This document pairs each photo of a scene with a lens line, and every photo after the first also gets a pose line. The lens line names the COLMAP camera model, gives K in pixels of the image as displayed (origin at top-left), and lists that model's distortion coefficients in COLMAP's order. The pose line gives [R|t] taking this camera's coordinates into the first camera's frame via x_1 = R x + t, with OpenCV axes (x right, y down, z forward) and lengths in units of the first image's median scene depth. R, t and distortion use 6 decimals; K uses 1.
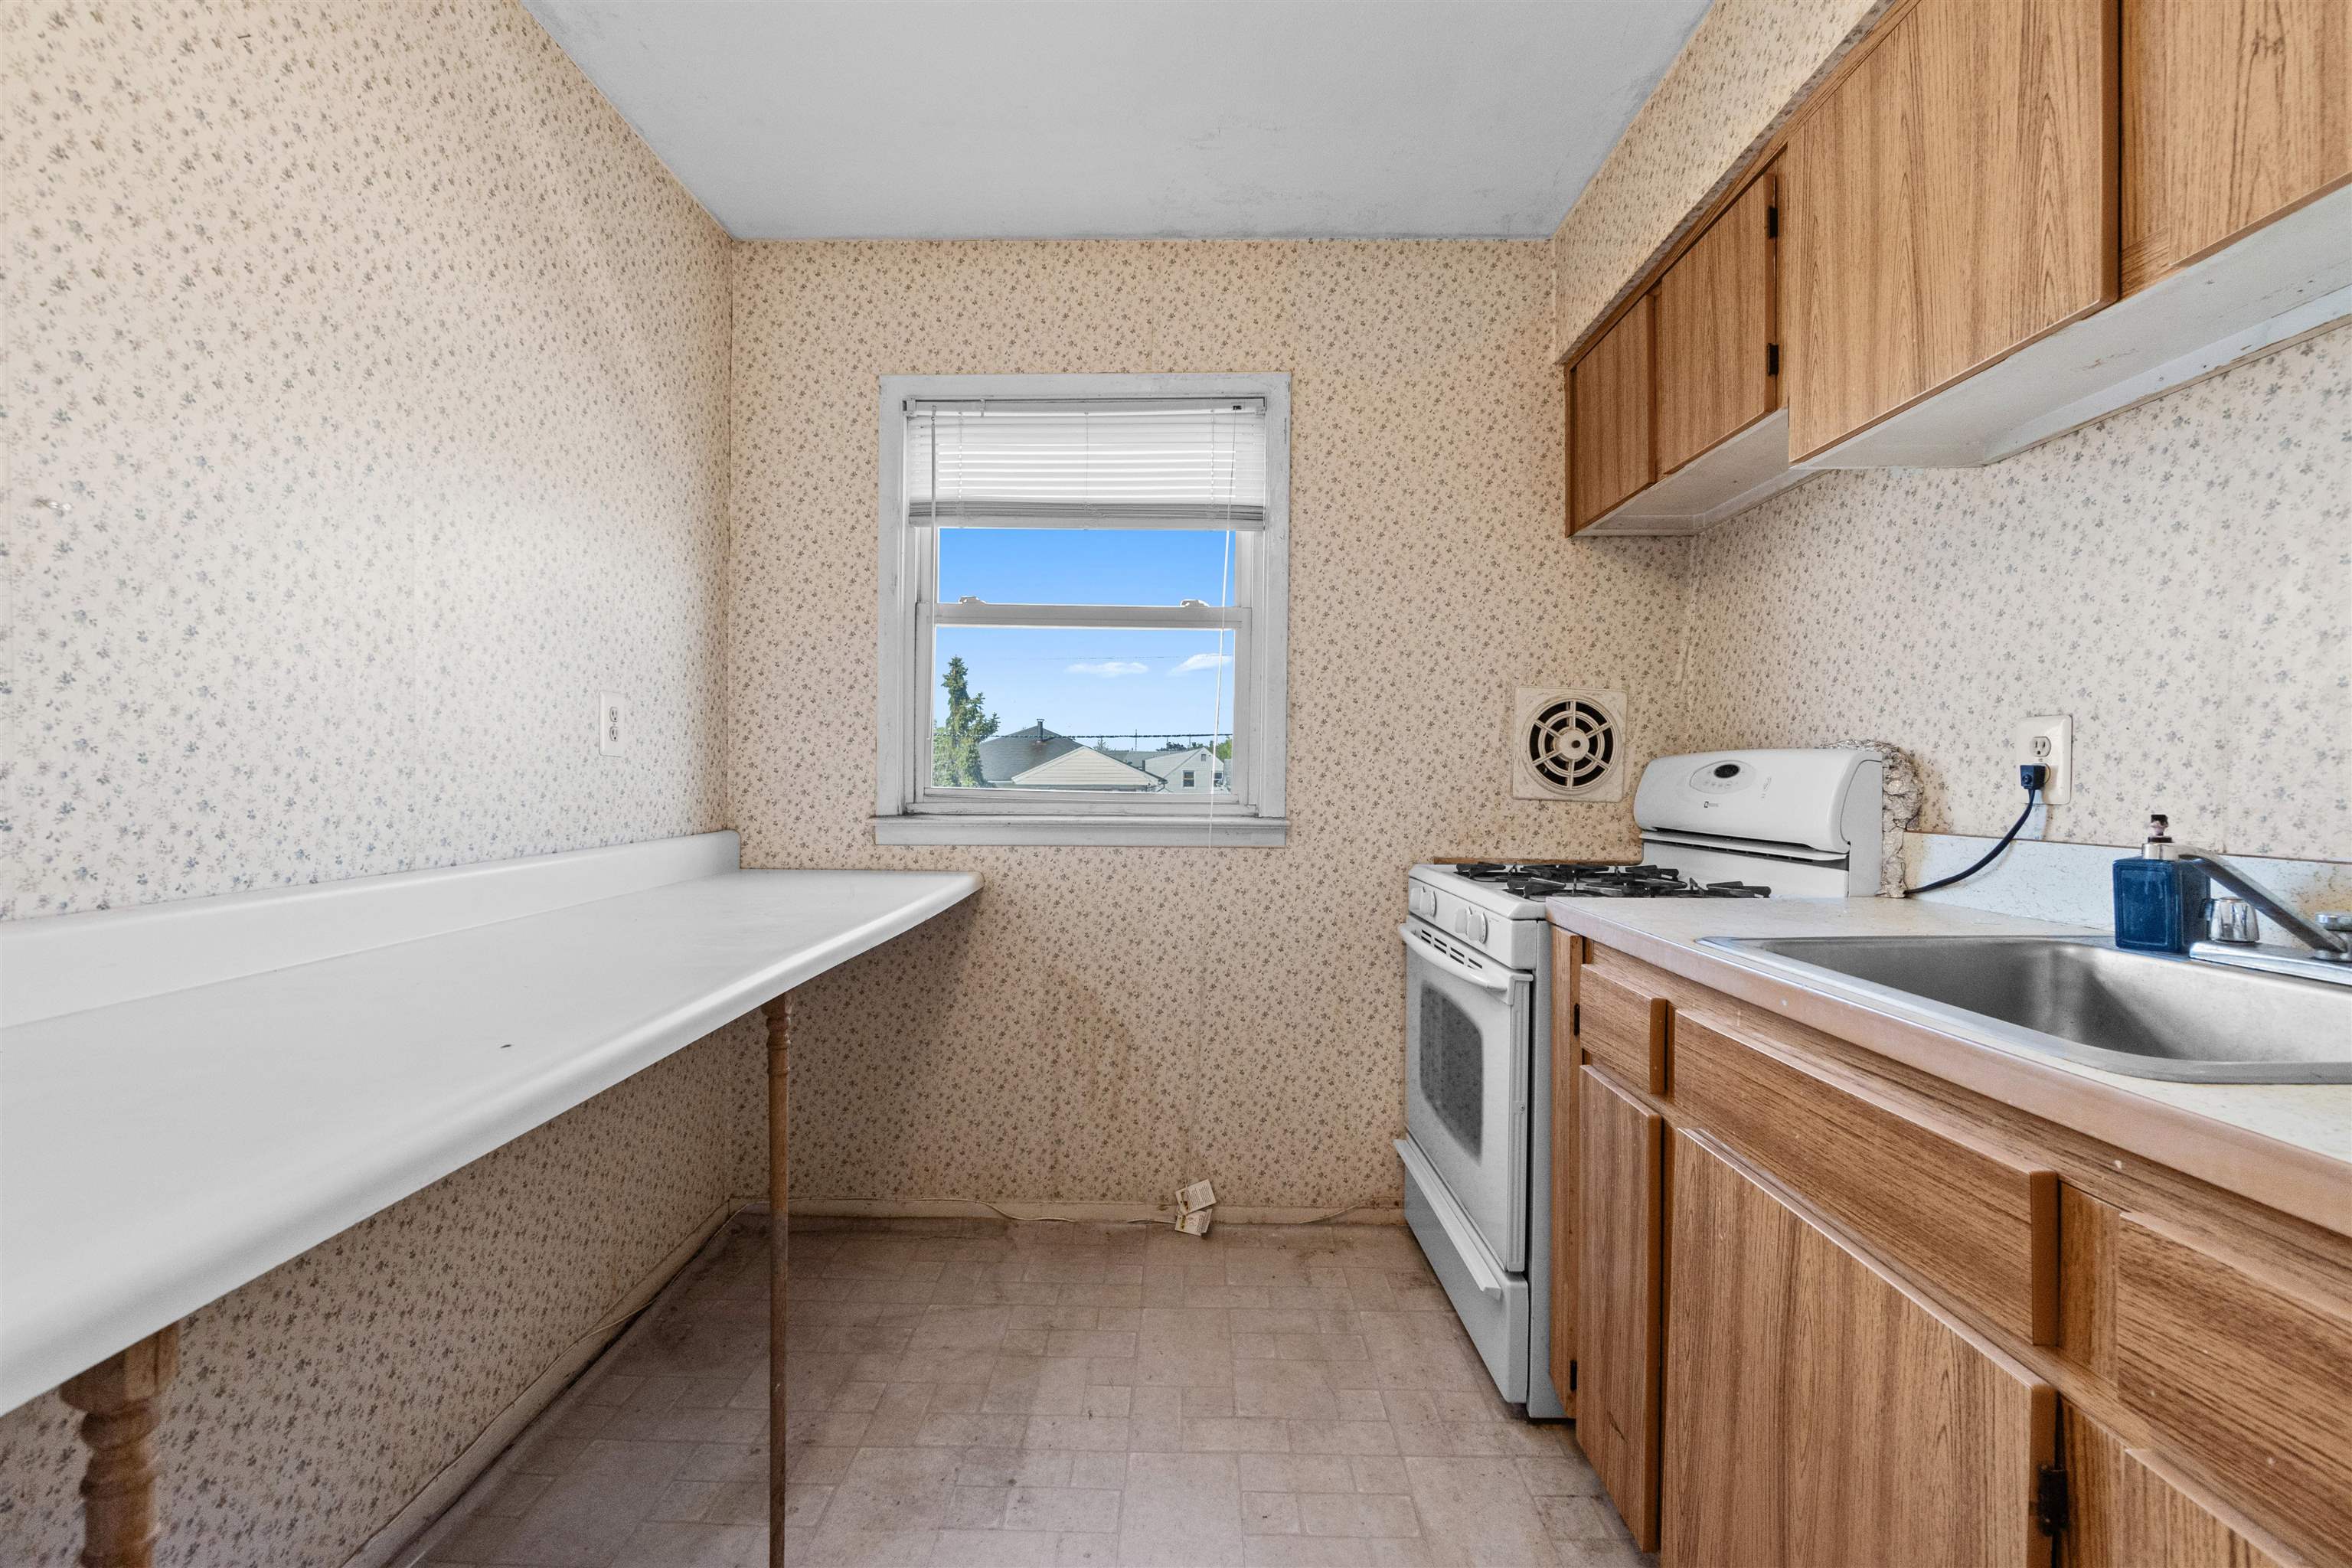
lens RADIAL K [[1017.8, 0, 1192.7], [0, 1017.8, 778.2], [0, 0, 1]] dist [-0.003139, 0.000177]
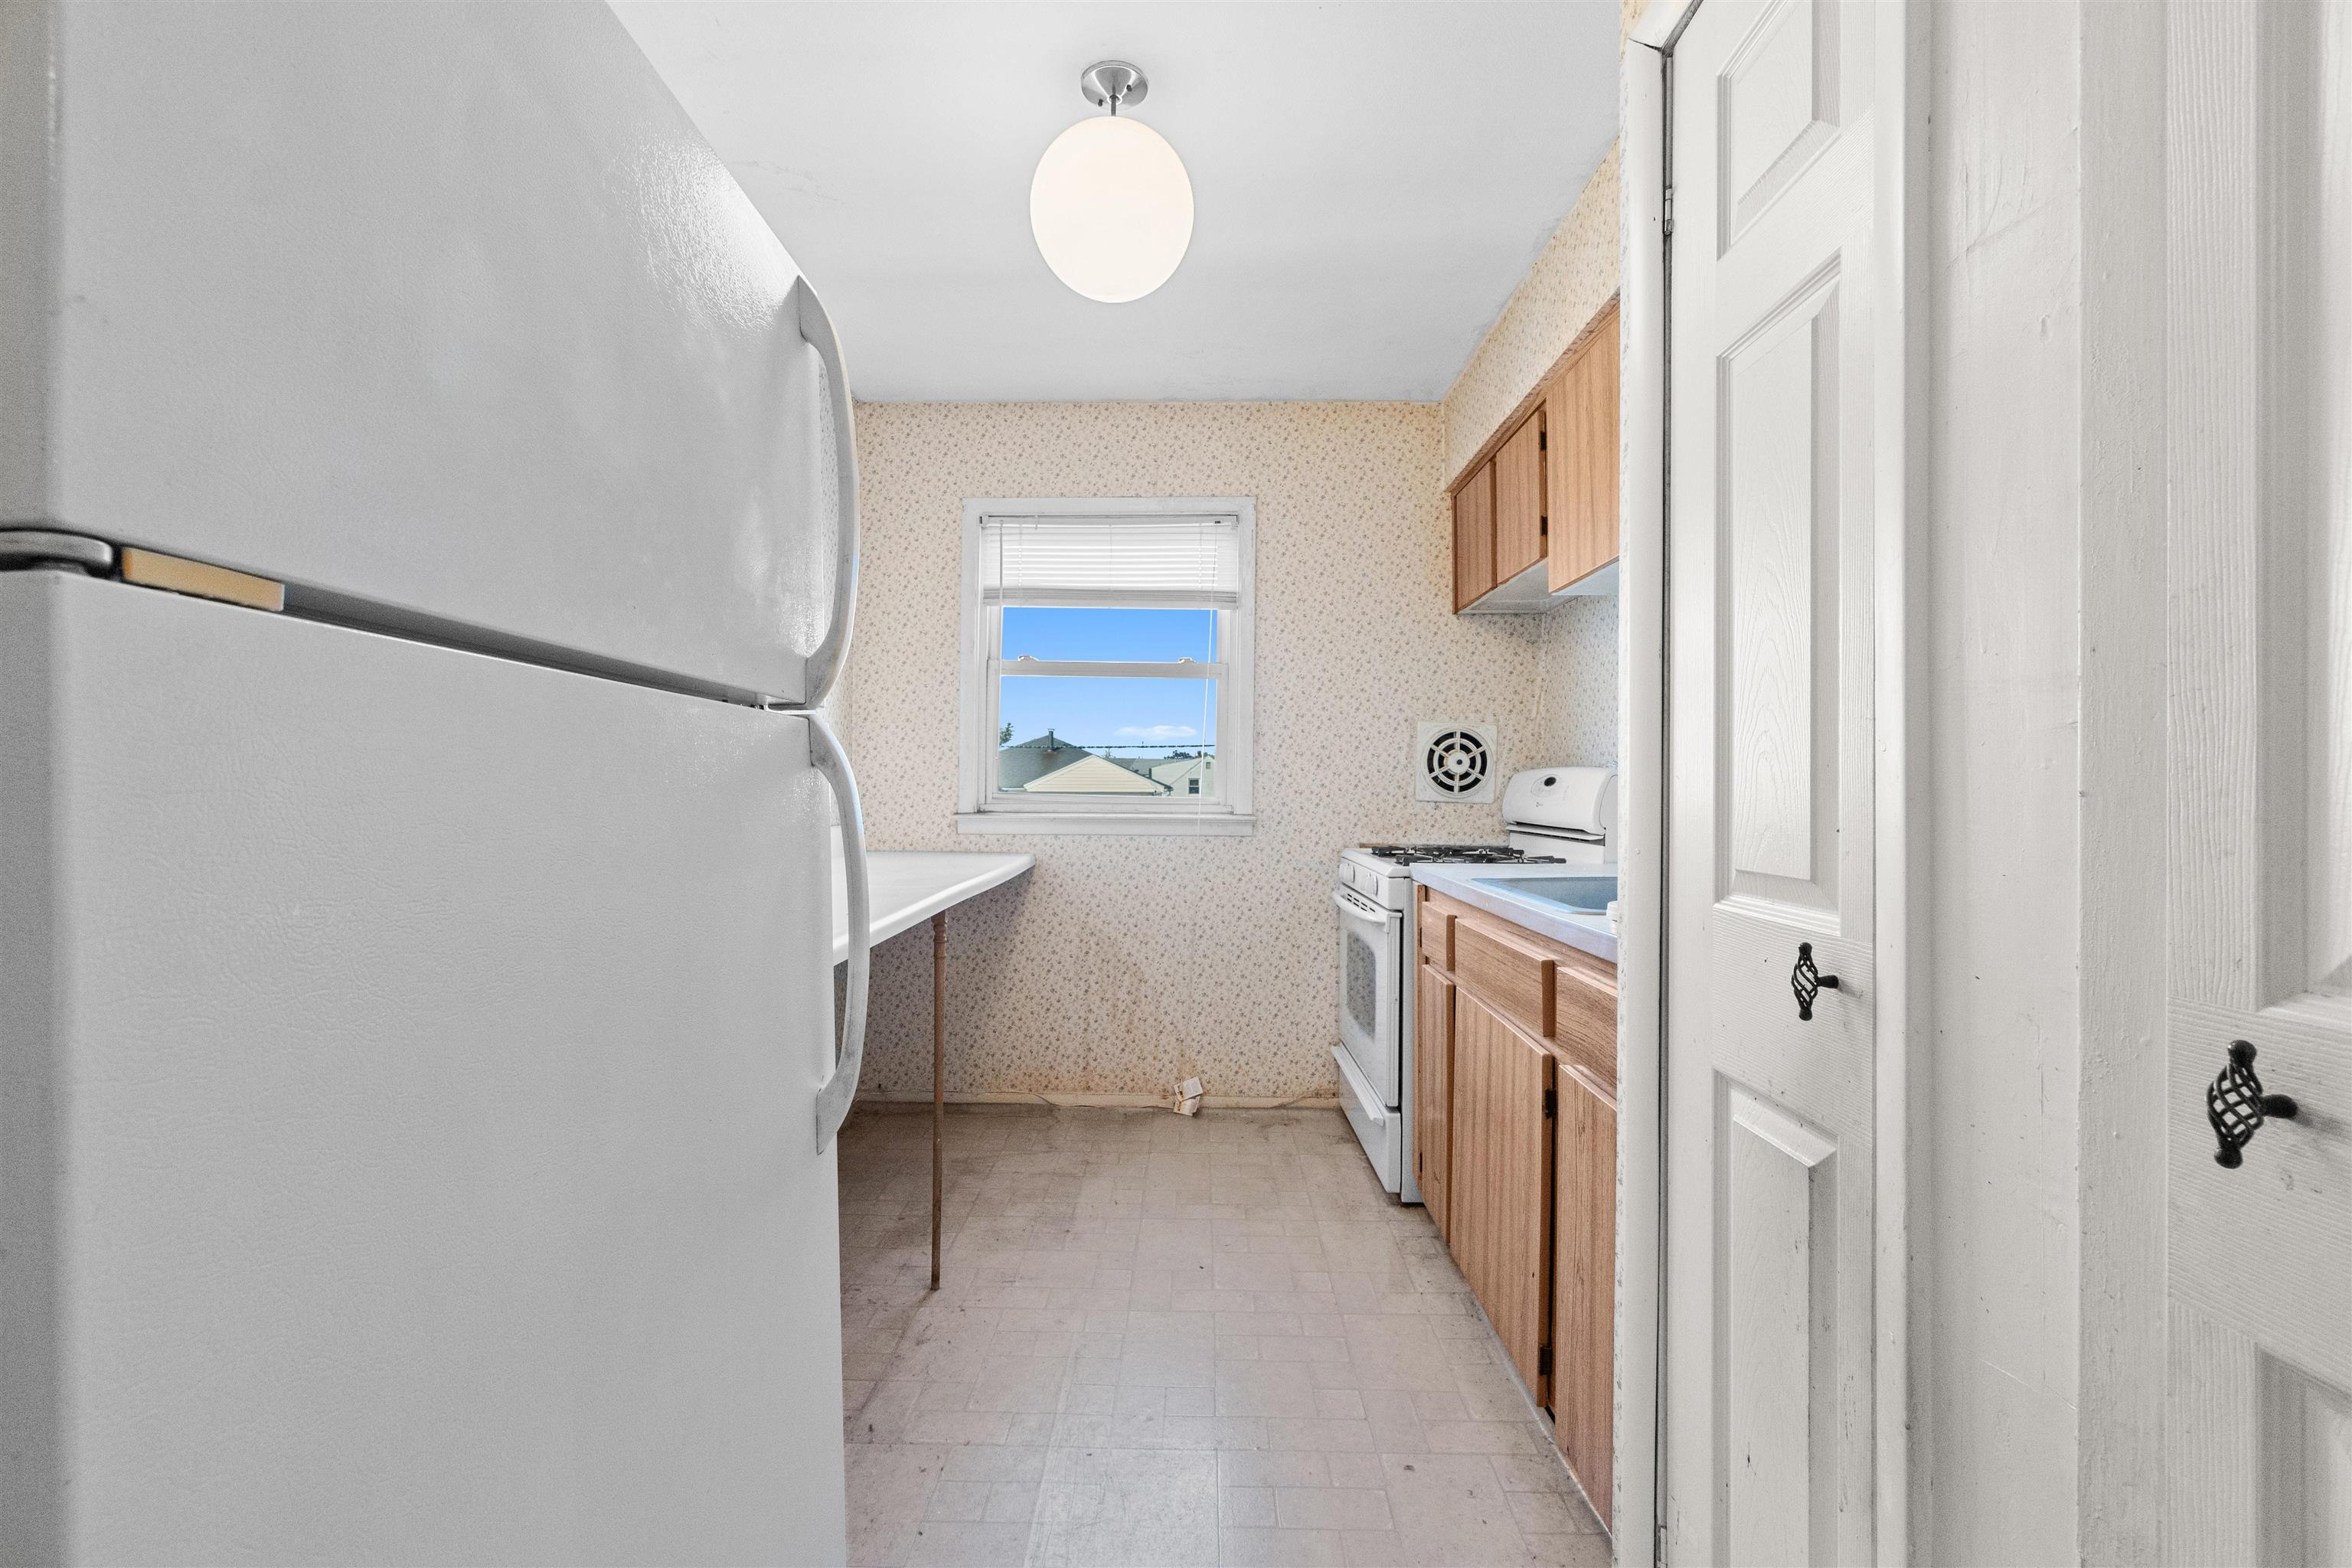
lens RADIAL K [[1017.8, 0, 1190.2], [0, 1017.8, 772.7], [0, 0, 1]] dist [-0.003139, 0.000177]
pose [[0.999958, 0.000369, -0.009176, 0.018411], [-0.000488, 0.999916, -0.012974, -0.000340], [0.009171, 0.012978, 0.999874, -0.401911]]
